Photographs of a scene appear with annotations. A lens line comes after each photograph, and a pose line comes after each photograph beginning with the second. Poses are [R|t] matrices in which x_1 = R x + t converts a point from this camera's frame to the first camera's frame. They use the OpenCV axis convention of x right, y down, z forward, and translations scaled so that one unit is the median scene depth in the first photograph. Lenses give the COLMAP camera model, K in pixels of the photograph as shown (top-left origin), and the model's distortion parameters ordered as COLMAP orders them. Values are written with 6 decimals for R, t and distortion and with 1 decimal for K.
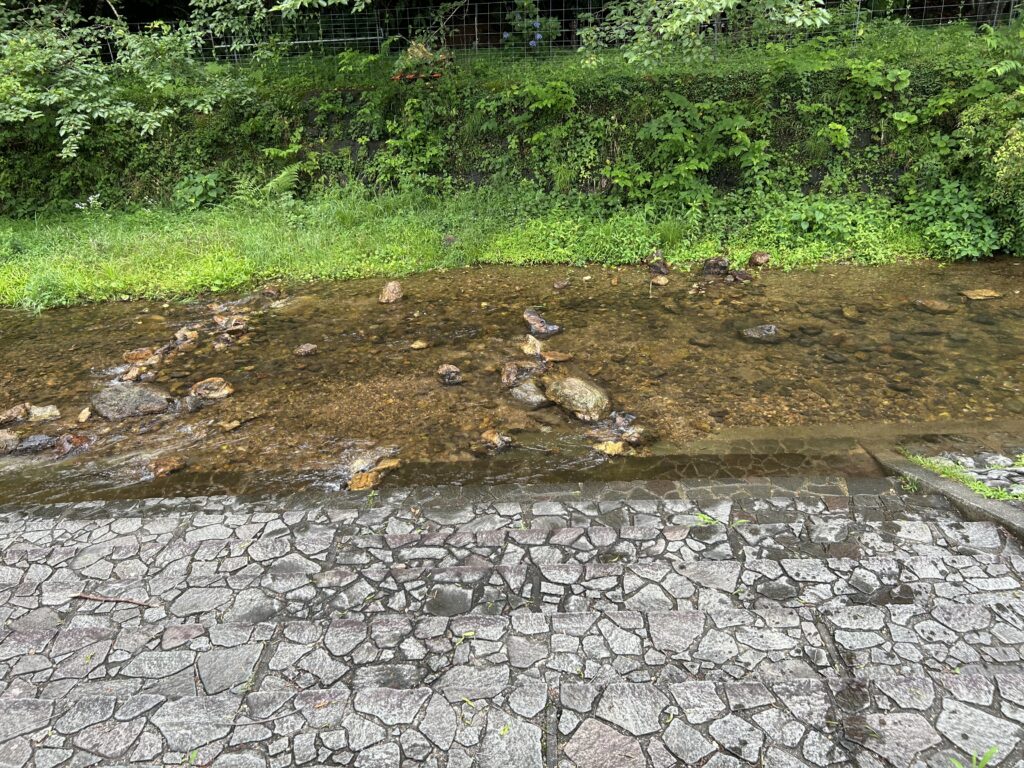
lens RADIAL K [[775.6, 0, 511.6], [0, 775.6, 384.1], [0, 0, 1]] dist [0.003314, -0.003687]
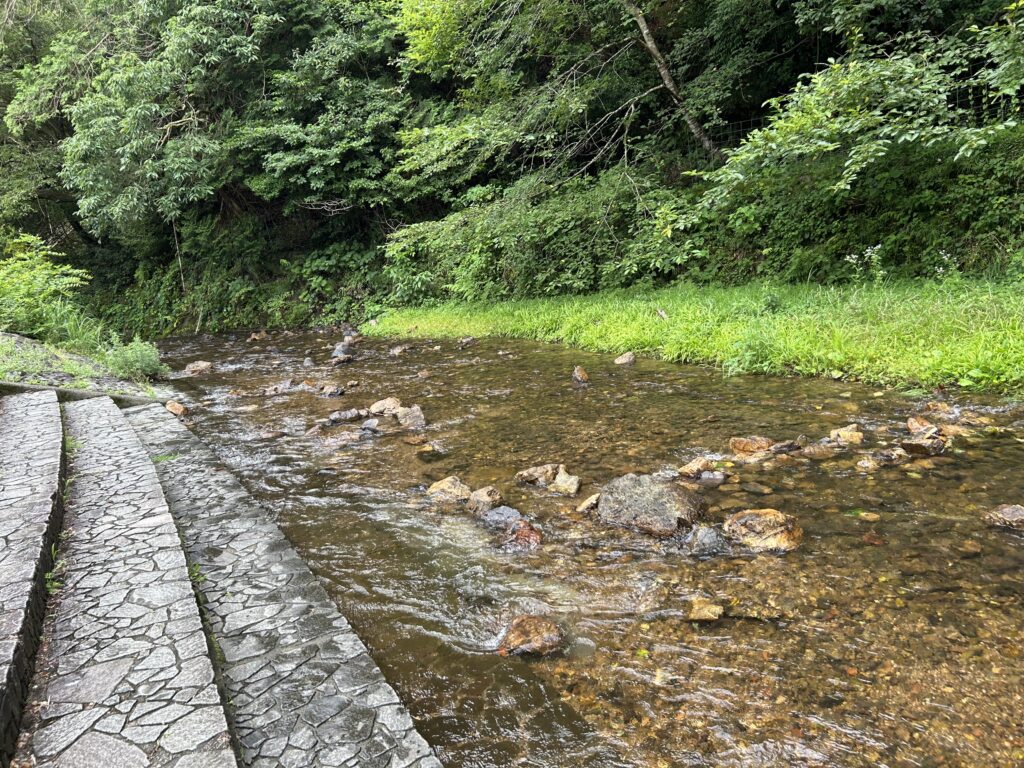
lens RADIAL K [[775.6, 0, 511.6], [0, 775.6, 383.7], [0, 0, 1]] dist [0.003314, -0.003687]
pose [[0.451809, 0.156671, -0.878250, -0.012638], [-0.287121, 0.957615, 0.023121, -0.025651], [0.844648, 0.241718, 0.477643, 0.301106]]
